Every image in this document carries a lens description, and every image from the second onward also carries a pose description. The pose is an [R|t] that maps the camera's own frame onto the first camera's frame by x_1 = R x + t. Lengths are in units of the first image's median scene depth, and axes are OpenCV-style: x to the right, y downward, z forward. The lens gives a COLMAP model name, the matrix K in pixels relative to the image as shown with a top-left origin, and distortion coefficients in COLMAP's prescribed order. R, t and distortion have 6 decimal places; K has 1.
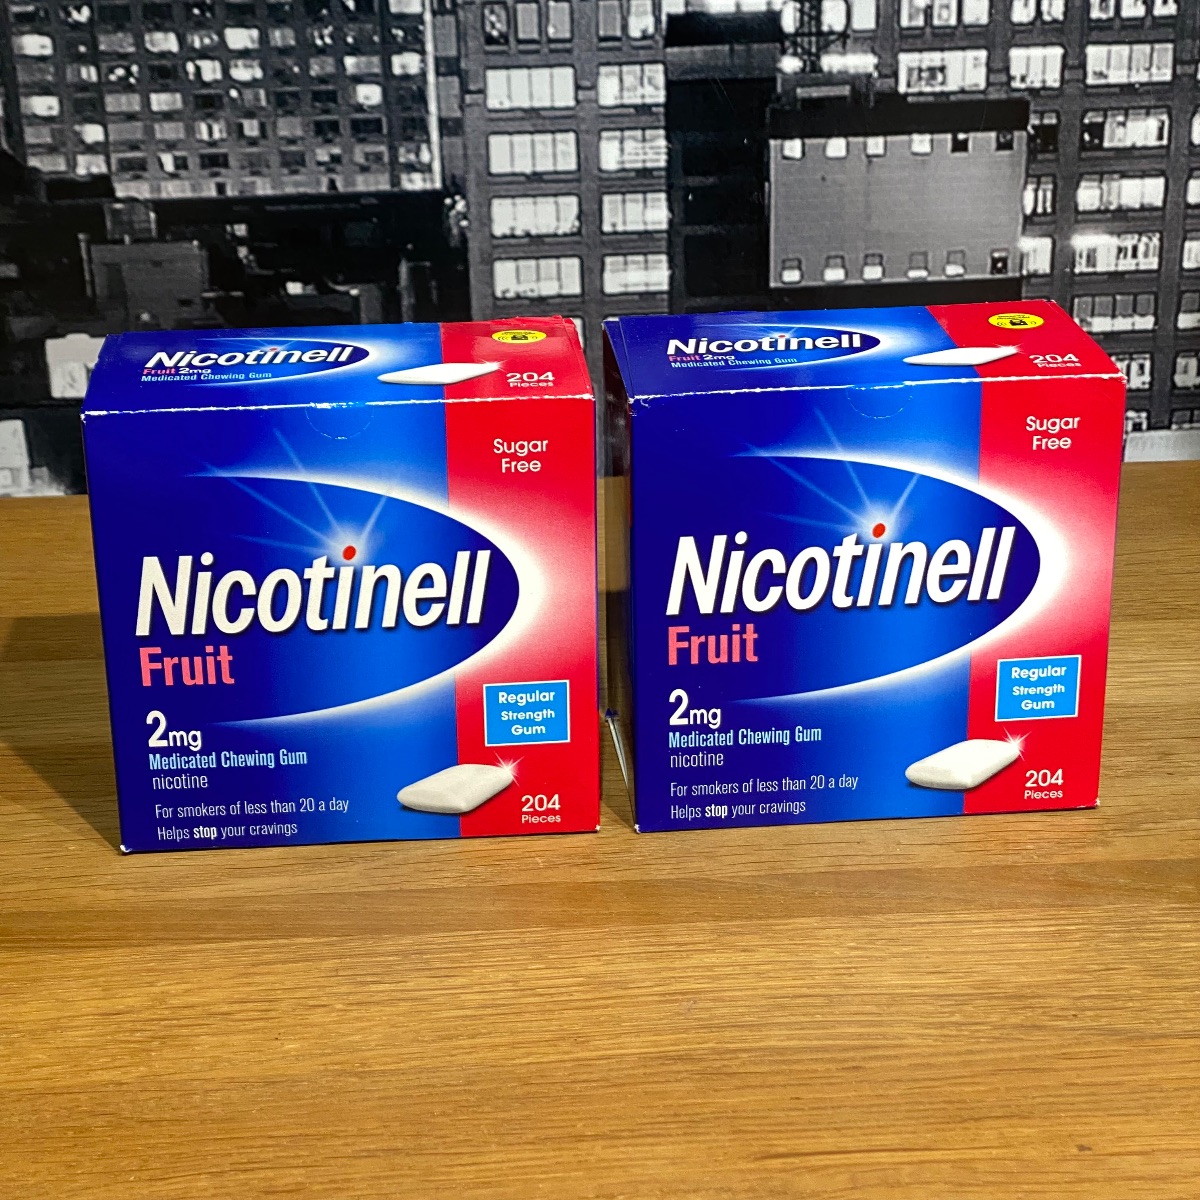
lens RADIAL K [[2431.9, 0, 599.8], [0, 2431.9, 579.5], [0, 0, 1]] dist [0.118523, 0.000000]
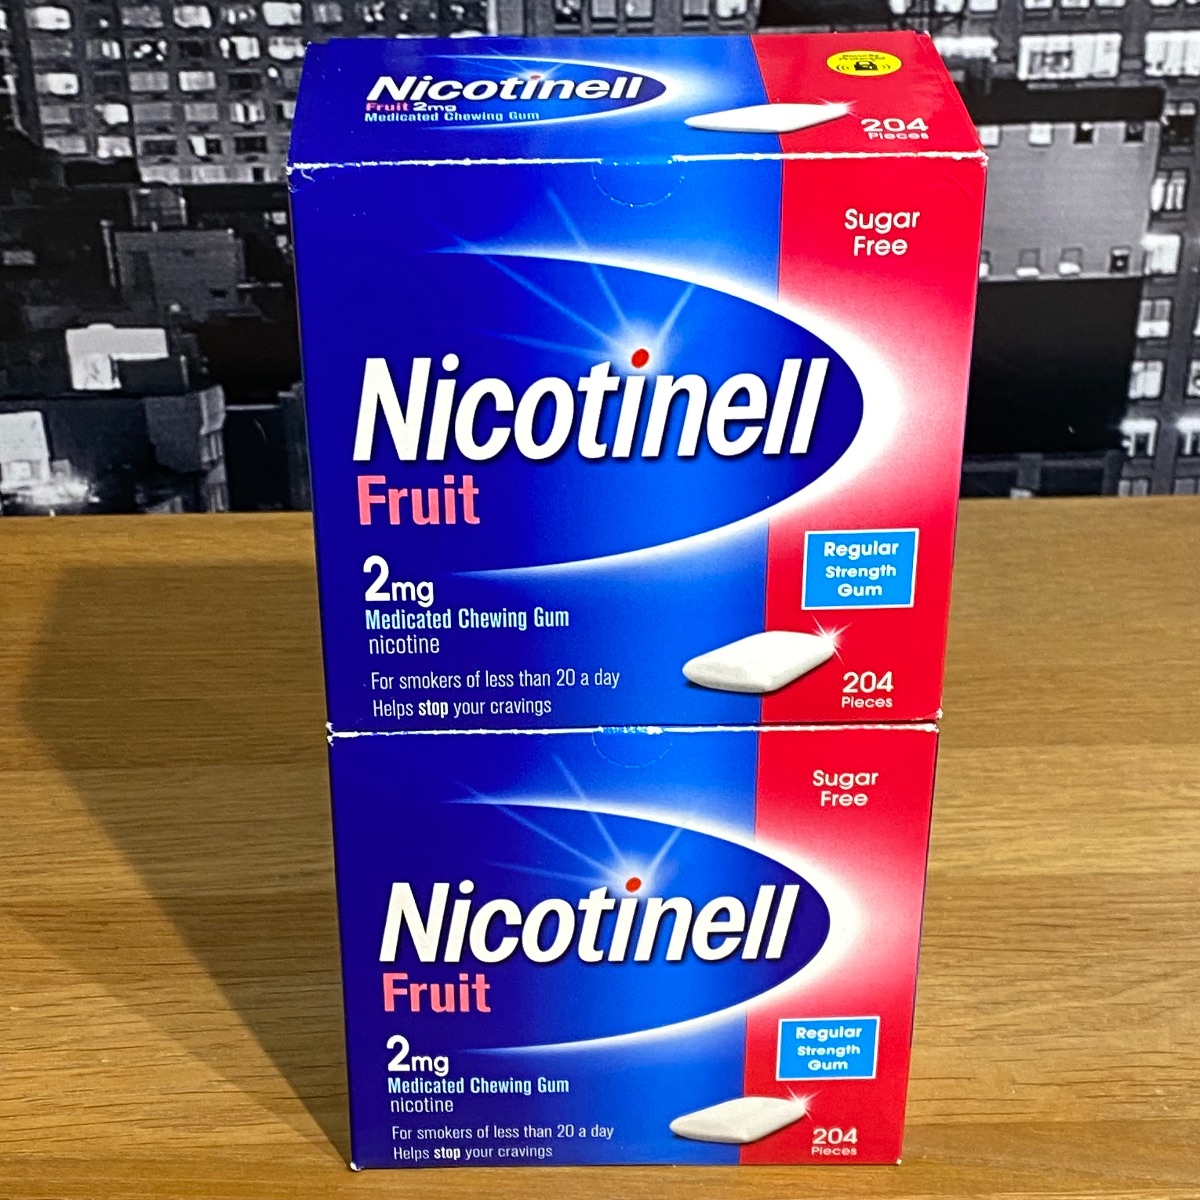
lens RADIAL K [[2431.9, 0, 585.1], [0, 2431.9, 578.7], [0, 0, 1]] dist [0.118523, 0.000000]
pose [[0.999730, 0.021029, -0.009892, -0.022836], [-0.019280, 0.988163, 0.152192, -0.153531], [0.012976, -0.151960, 0.988302, 0.090804]]
